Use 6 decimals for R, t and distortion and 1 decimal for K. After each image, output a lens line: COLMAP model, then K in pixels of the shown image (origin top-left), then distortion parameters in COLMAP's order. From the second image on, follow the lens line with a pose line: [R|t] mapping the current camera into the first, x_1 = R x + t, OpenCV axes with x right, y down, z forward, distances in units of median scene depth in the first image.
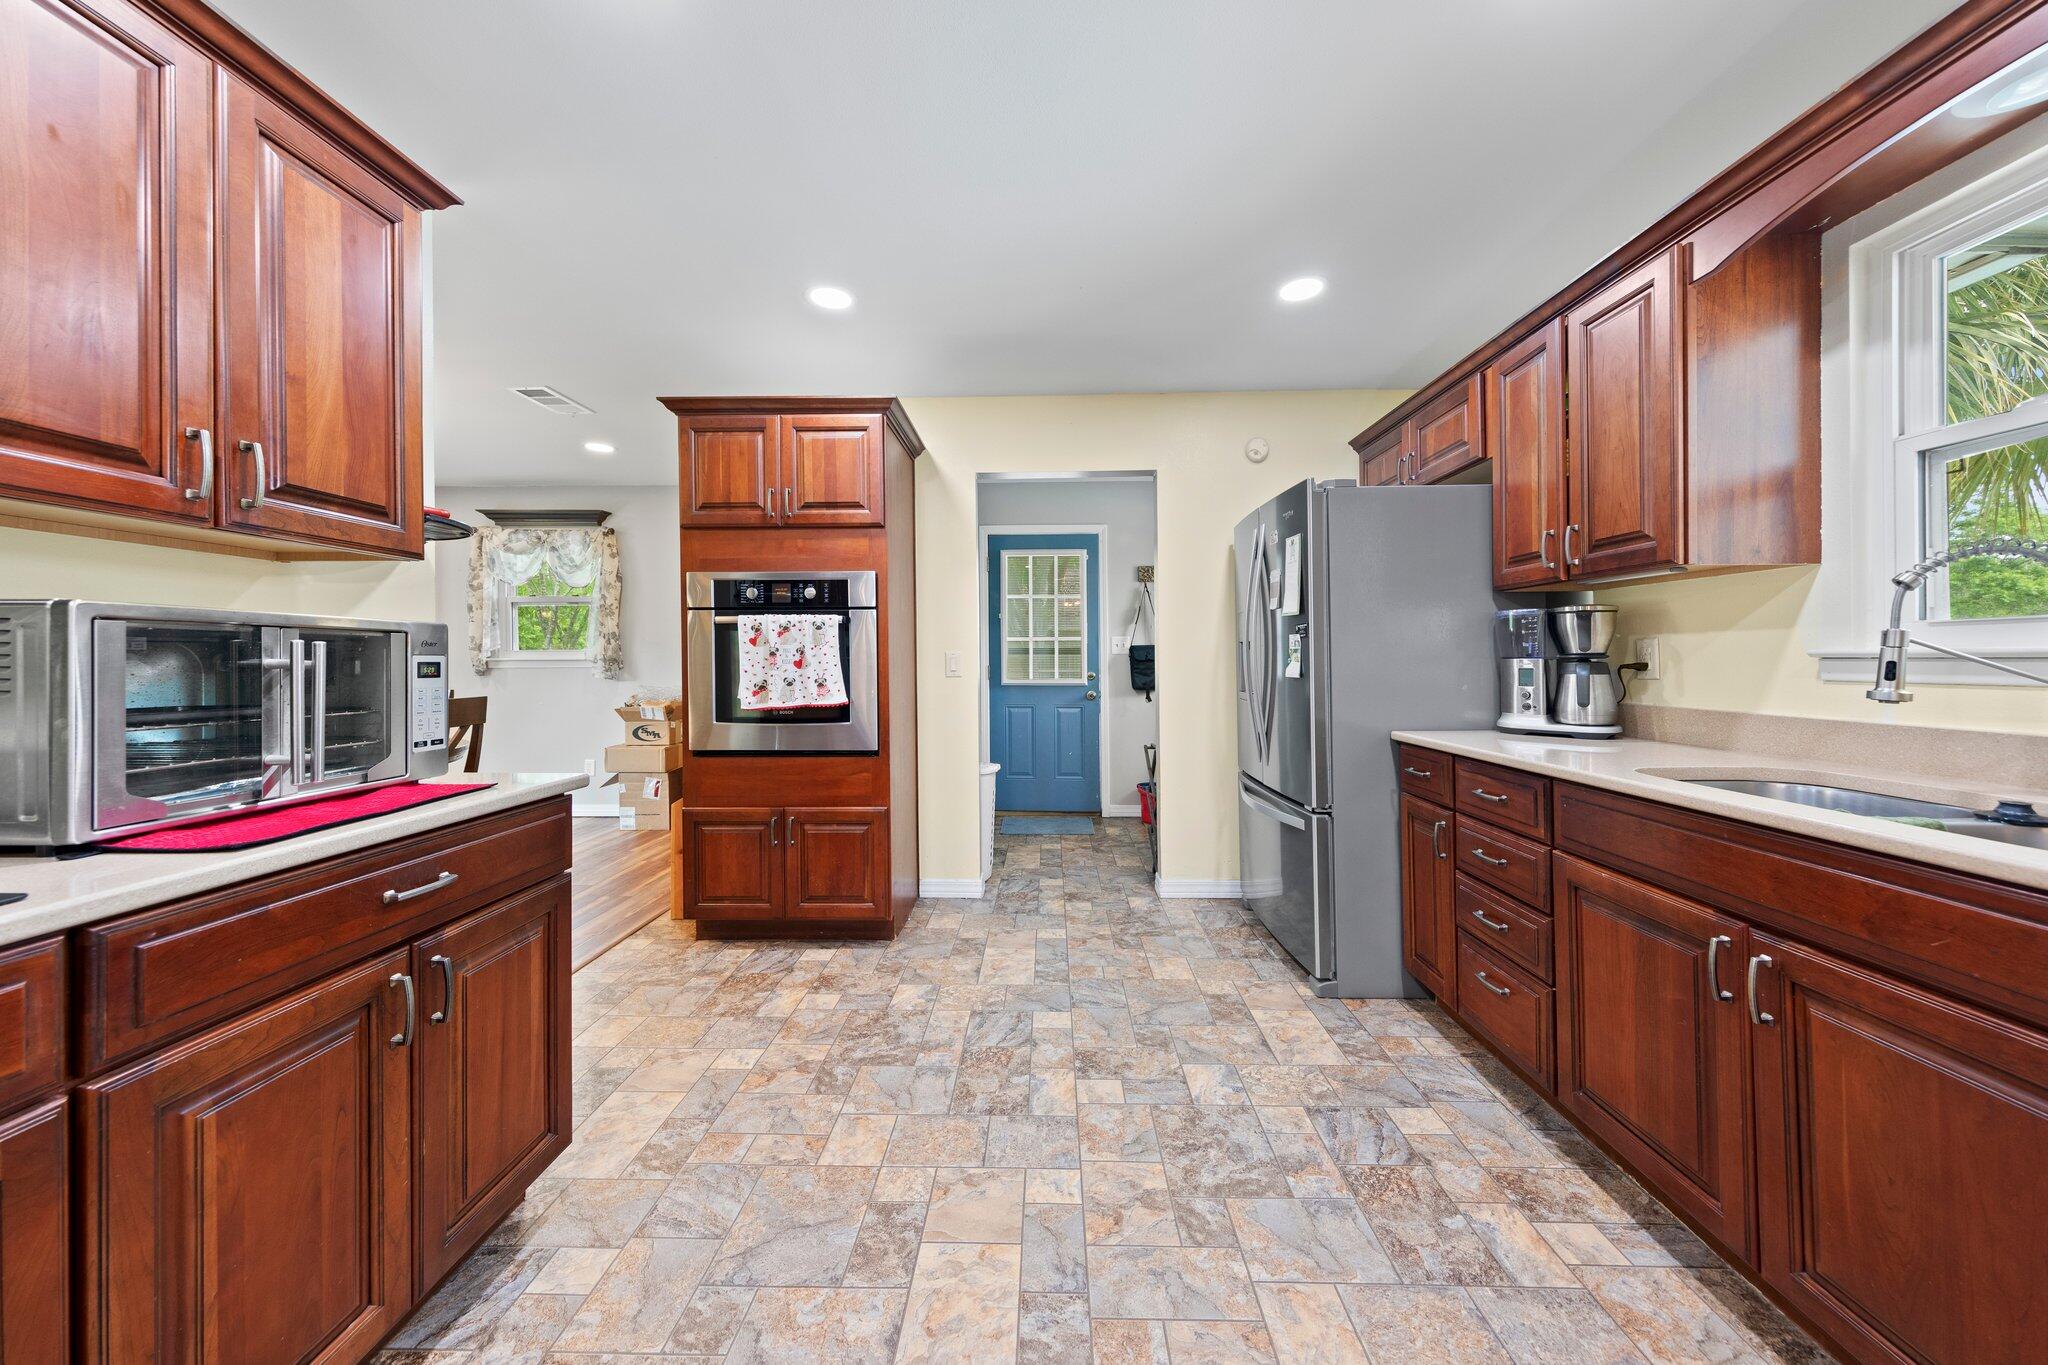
lens RADIAL K [[683.9, 0, 1031.2], [0, 683.9, 660.2], [0, 0, 1]] dist [0.000136, -0.000074]
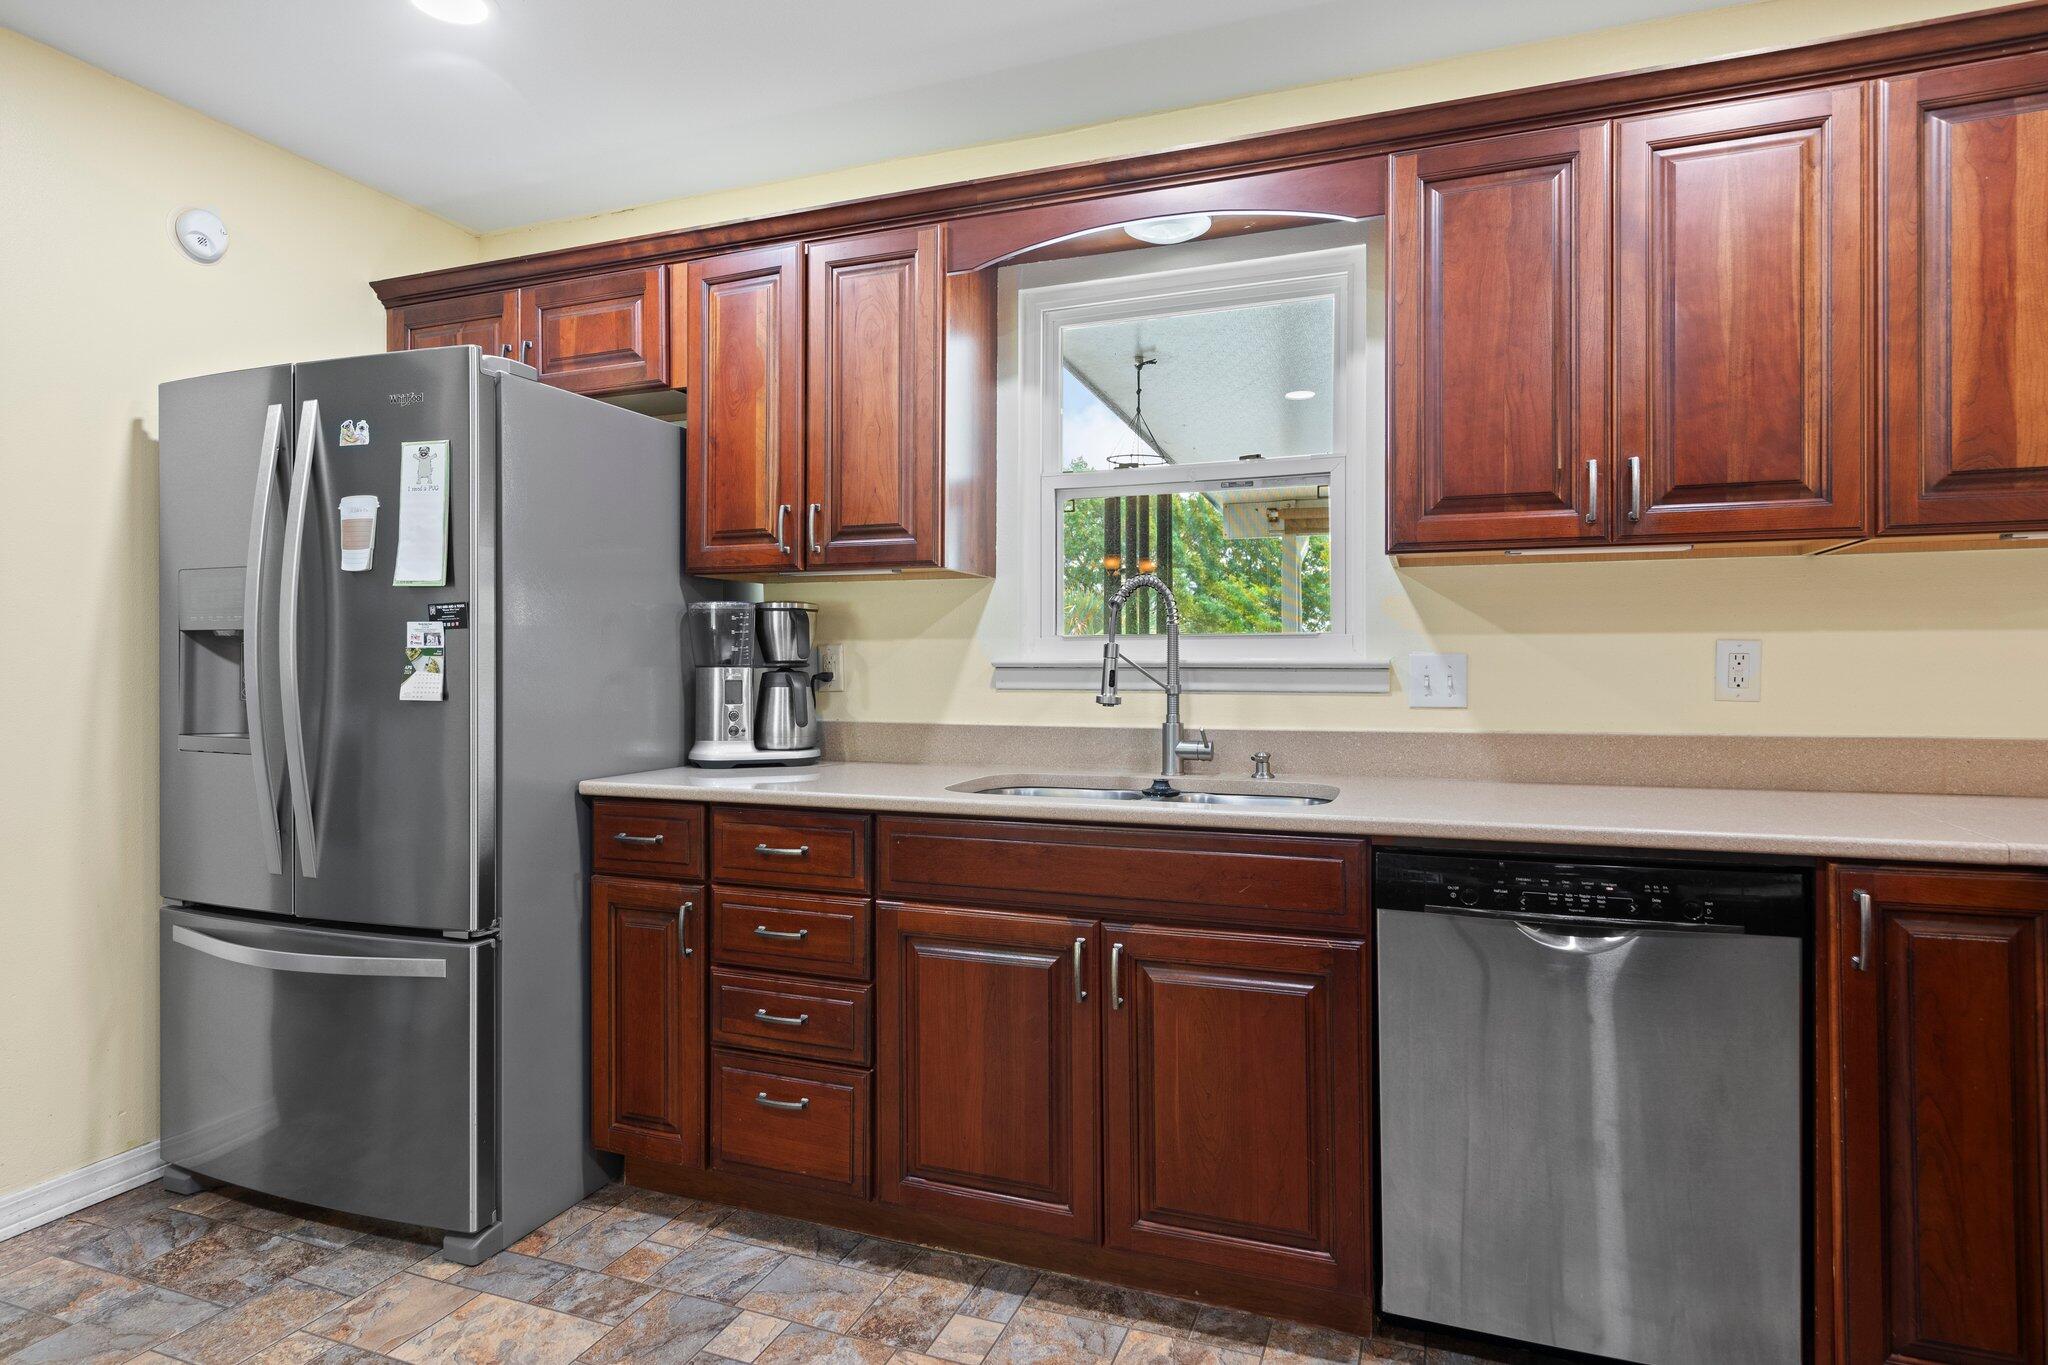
lens RADIAL K [[1099.2, 0, 1025.3], [0, 1099.2, 658.4], [0, 0, 1]] dist [0.005811, 0.001170]
pose [[0.333300, 0.010627, 0.942761, -0.341806], [-0.000568, 0.999939, -0.011071, 0.001146], [-0.942821, 0.003155, 0.333285, 0.311495]]
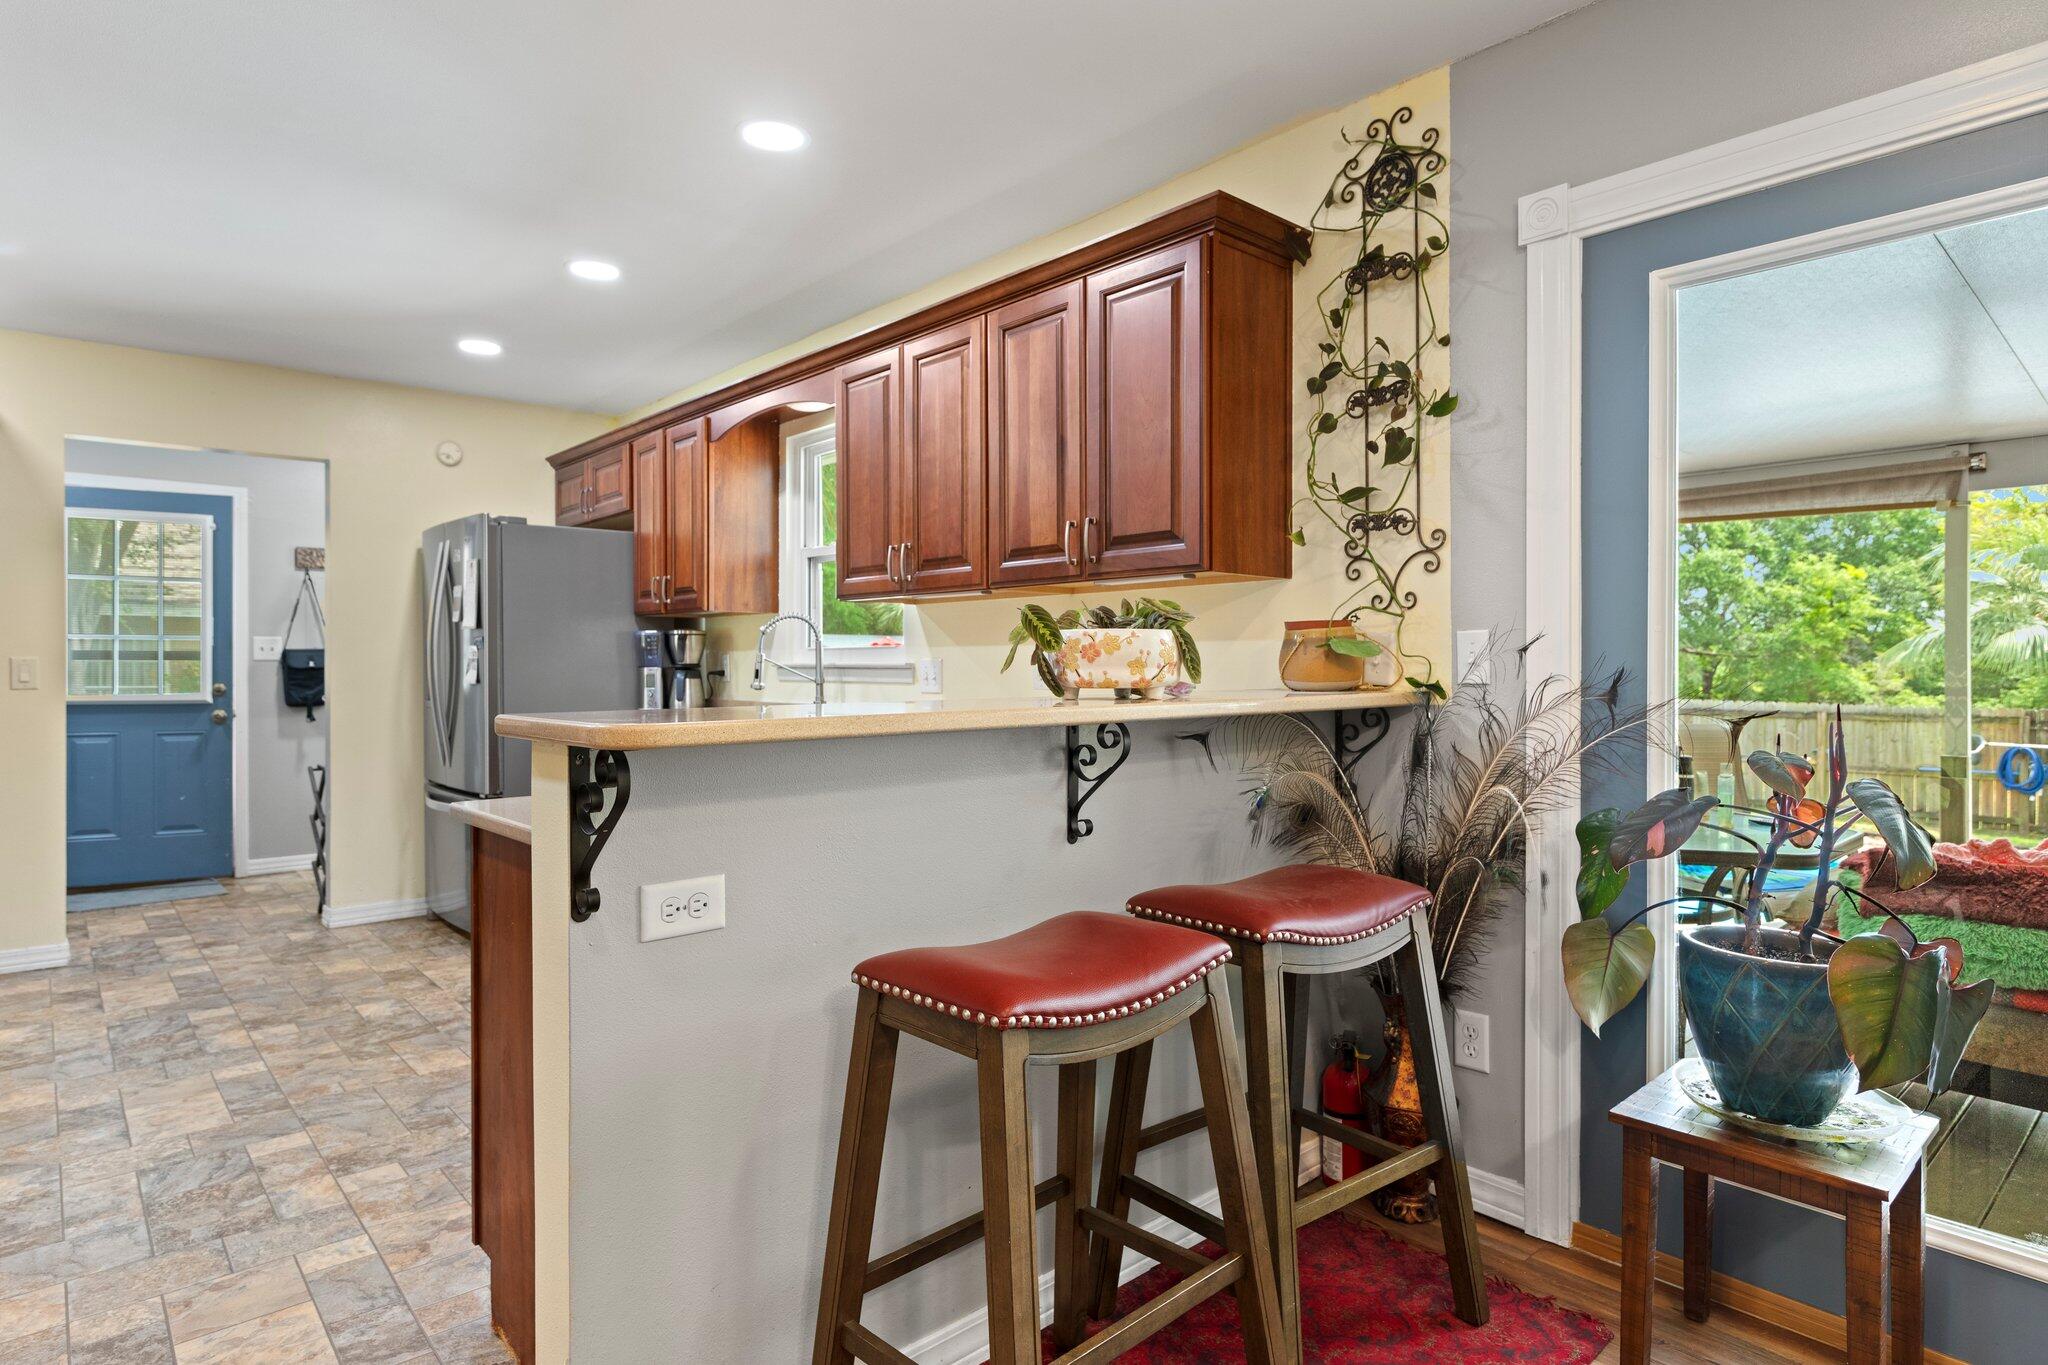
lens RADIAL K [[1109.6, 0, 1024.6], [0, 1109.6, 653.1], [0, 0, 1]] dist [0.006743, 0.001598]
pose [[0.729606, 0.011395, 0.683773, -0.252244], [-0.001767, 0.999889, -0.014778, 0.000497], [-0.683866, 0.009574, 0.729545, -1.180510]]
